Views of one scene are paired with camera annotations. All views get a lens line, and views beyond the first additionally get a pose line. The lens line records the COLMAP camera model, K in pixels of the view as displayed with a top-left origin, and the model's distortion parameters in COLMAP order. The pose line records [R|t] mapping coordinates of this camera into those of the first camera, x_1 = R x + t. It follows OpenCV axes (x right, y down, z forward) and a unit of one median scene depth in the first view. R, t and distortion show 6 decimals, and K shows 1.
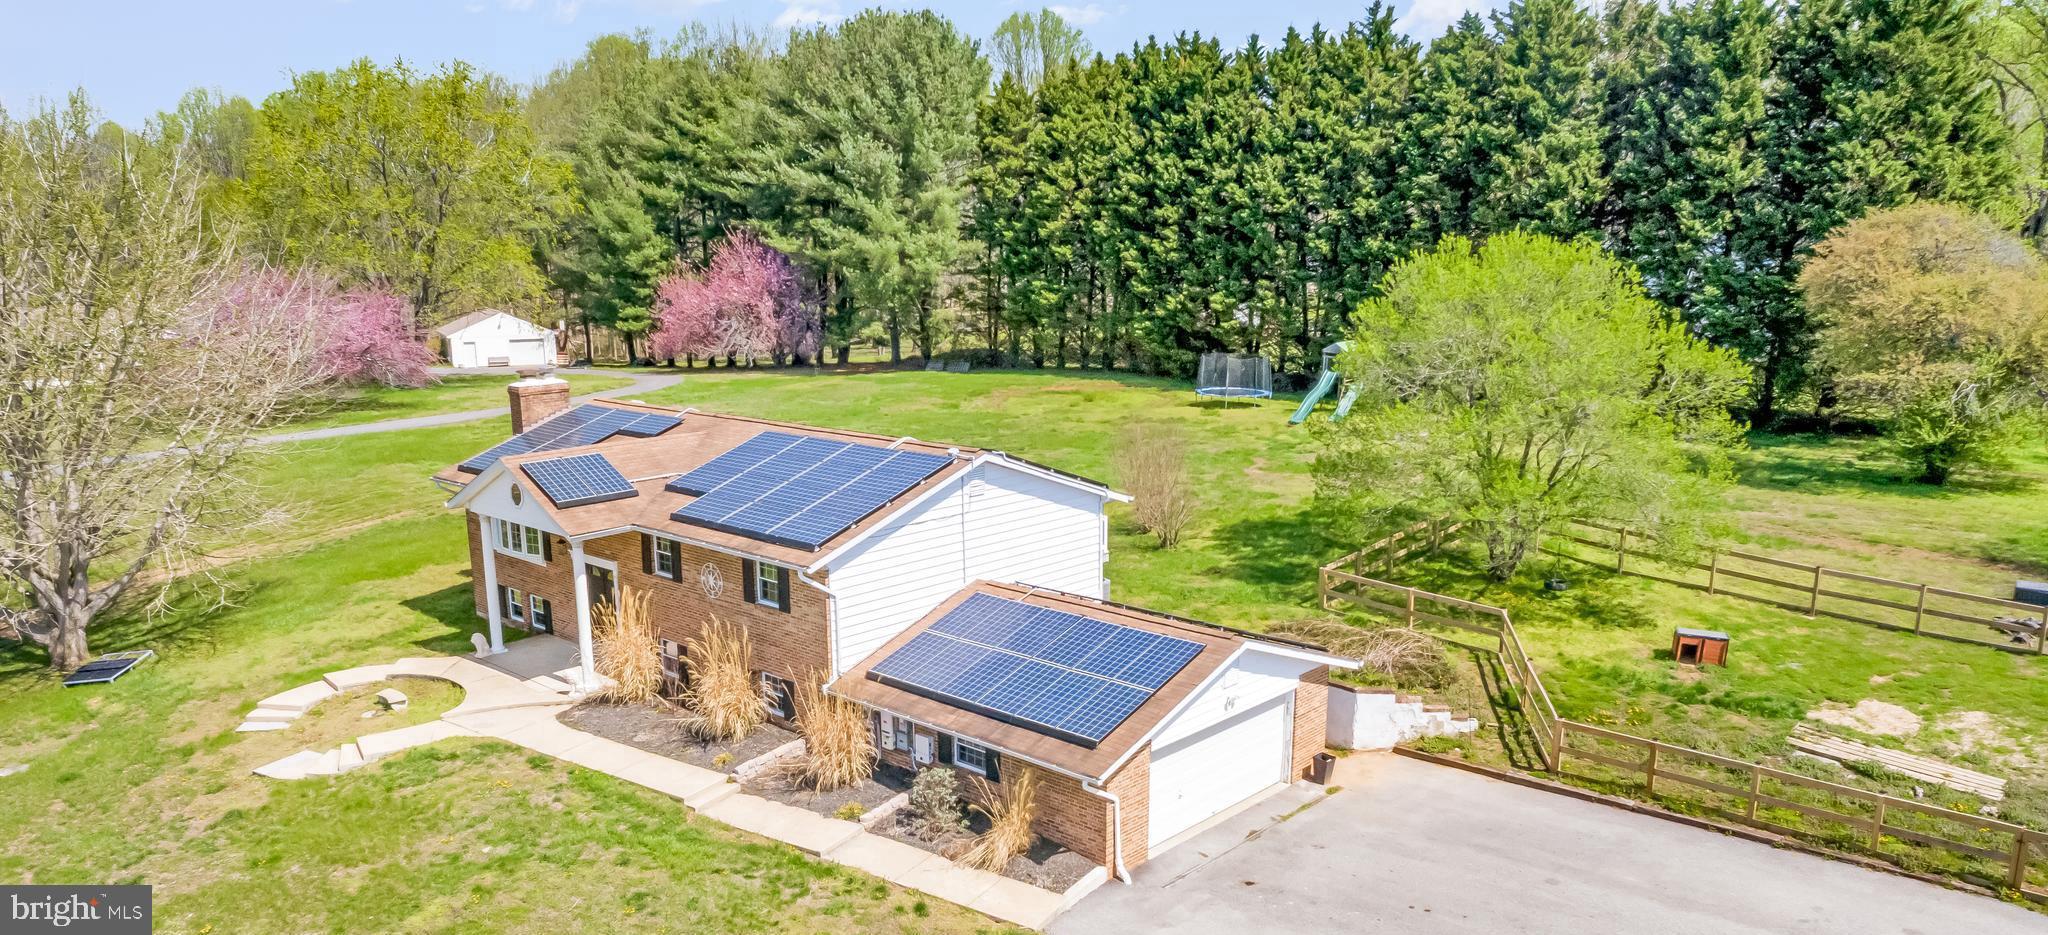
lens RADIAL K [[1456.3, 0, 1024.0], [0, 1456.3, 467.5], [0, 0, 1]] dist [0.003937, 0.002137]
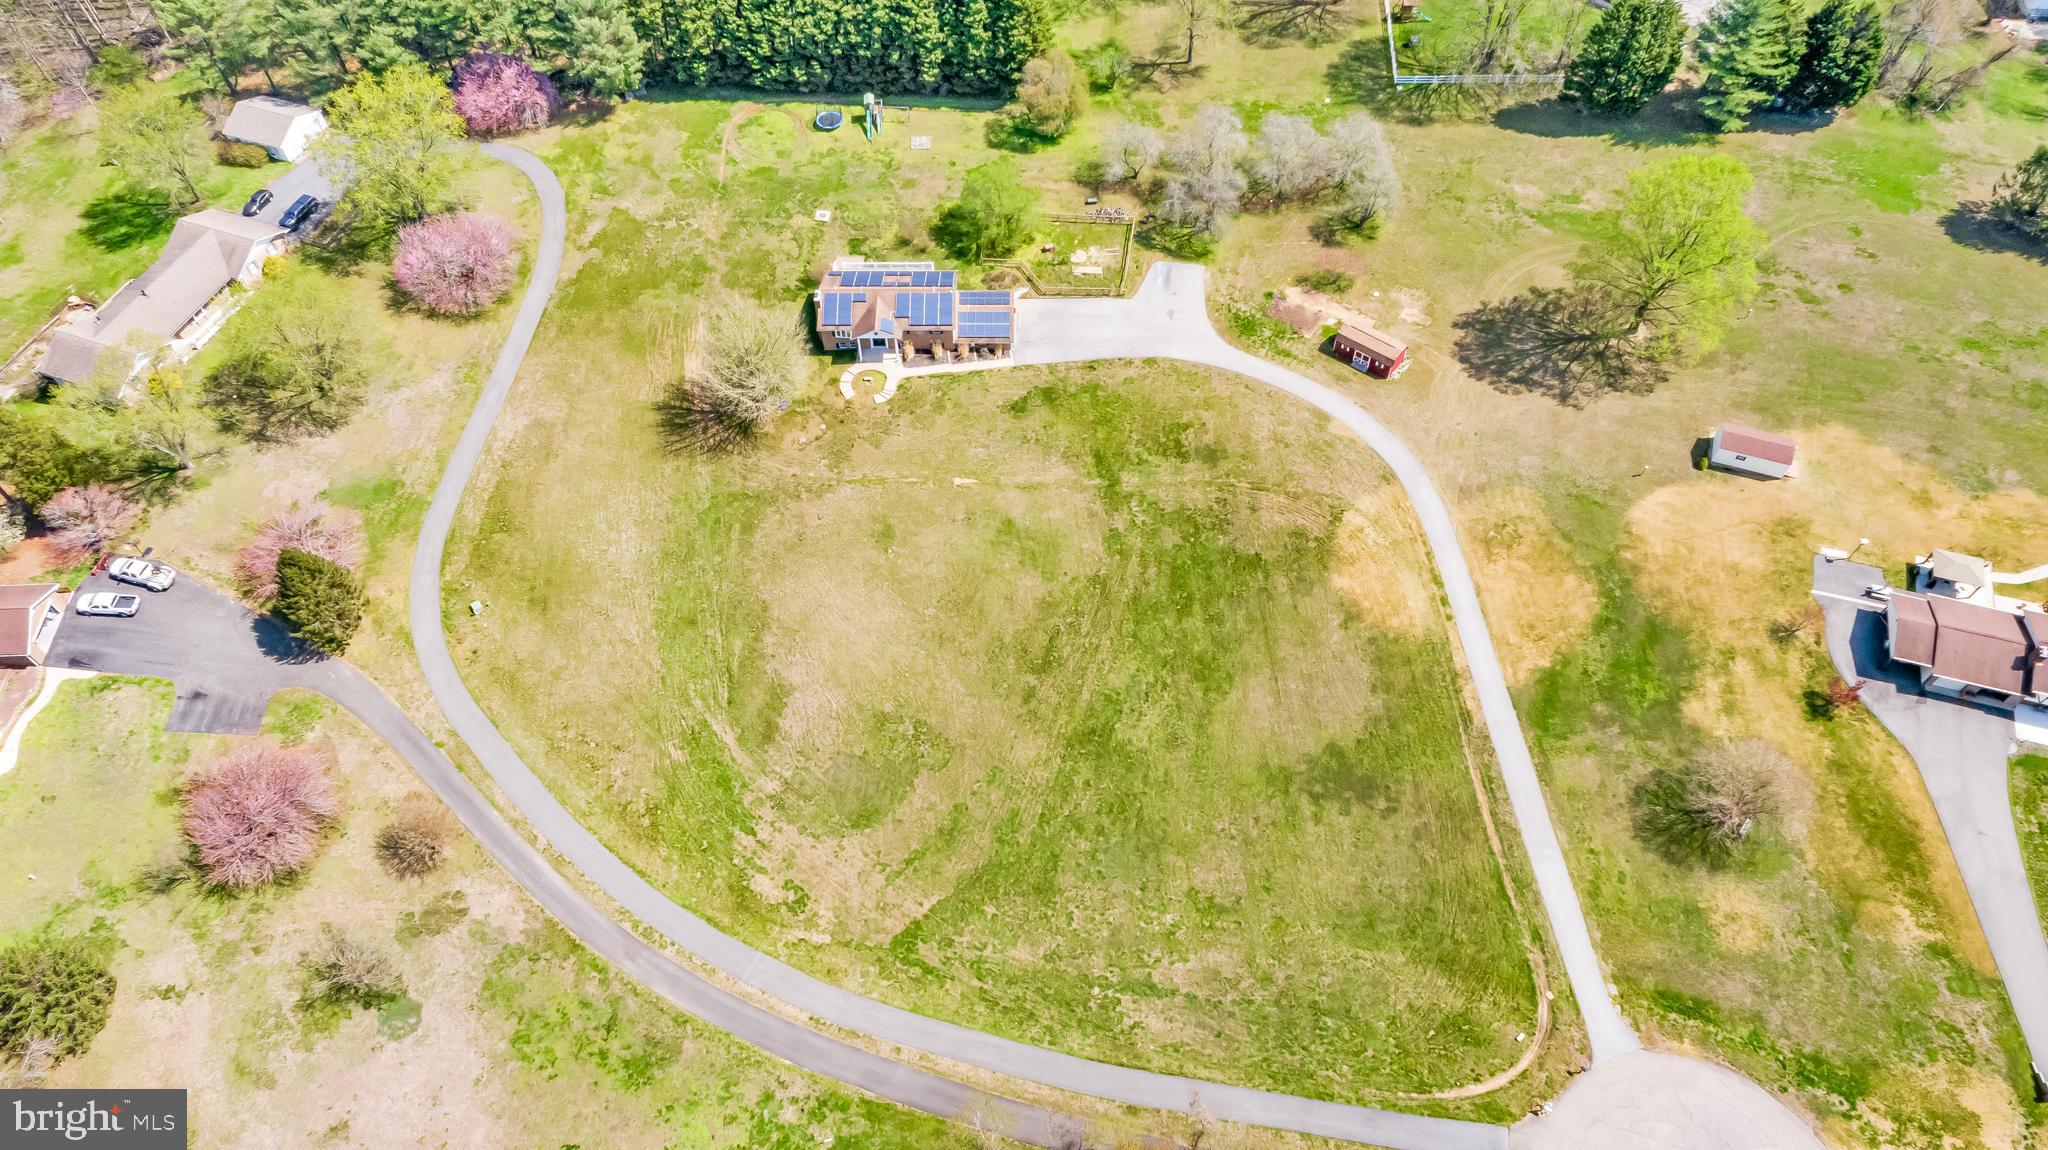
lens RADIAL K [[1392.7, 0, 1024.0], [0, 1392.7, 575.0], [0, 0, 1]] dist [-0.004198, 0.001535]
pose [[0.737116, -0.547274, 0.396423, -1.511175], [0.107890, 0.674410, 0.730432, -1.861779], [-0.667098, -0.495644, 0.556164, -1.566820]]
